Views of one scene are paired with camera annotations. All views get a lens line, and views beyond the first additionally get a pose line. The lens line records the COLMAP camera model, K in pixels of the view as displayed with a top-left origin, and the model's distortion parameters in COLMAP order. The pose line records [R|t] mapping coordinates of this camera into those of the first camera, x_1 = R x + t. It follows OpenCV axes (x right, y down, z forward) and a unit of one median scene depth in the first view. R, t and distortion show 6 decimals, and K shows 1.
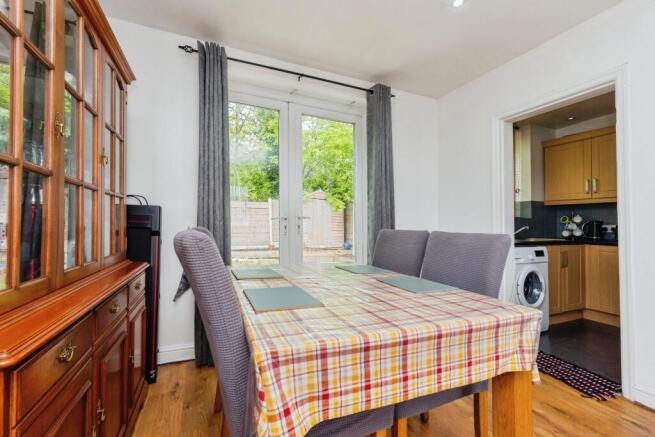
lens RADIAL K [[283.7, 0, 324.2], [0, 283.7, 222.0], [0, 0, 1]] dist [-0.002865, 0.001816]
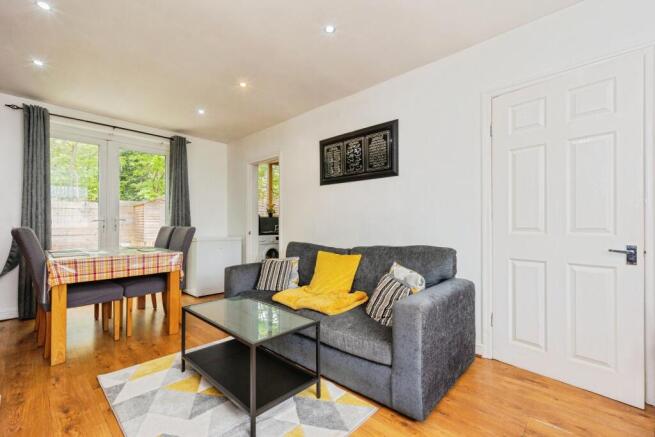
lens RADIAL K [[283.7, 0, 329.9], [0, 283.7, 220.3], [0, 0, 1]] dist [-0.002865, 0.001816]
pose [[0.914140, 0.004203, 0.405378, 0.441123], [-0.000665, 0.999960, -0.008868, -0.001333], [-0.405399, 0.007837, 0.914106, -1.045126]]
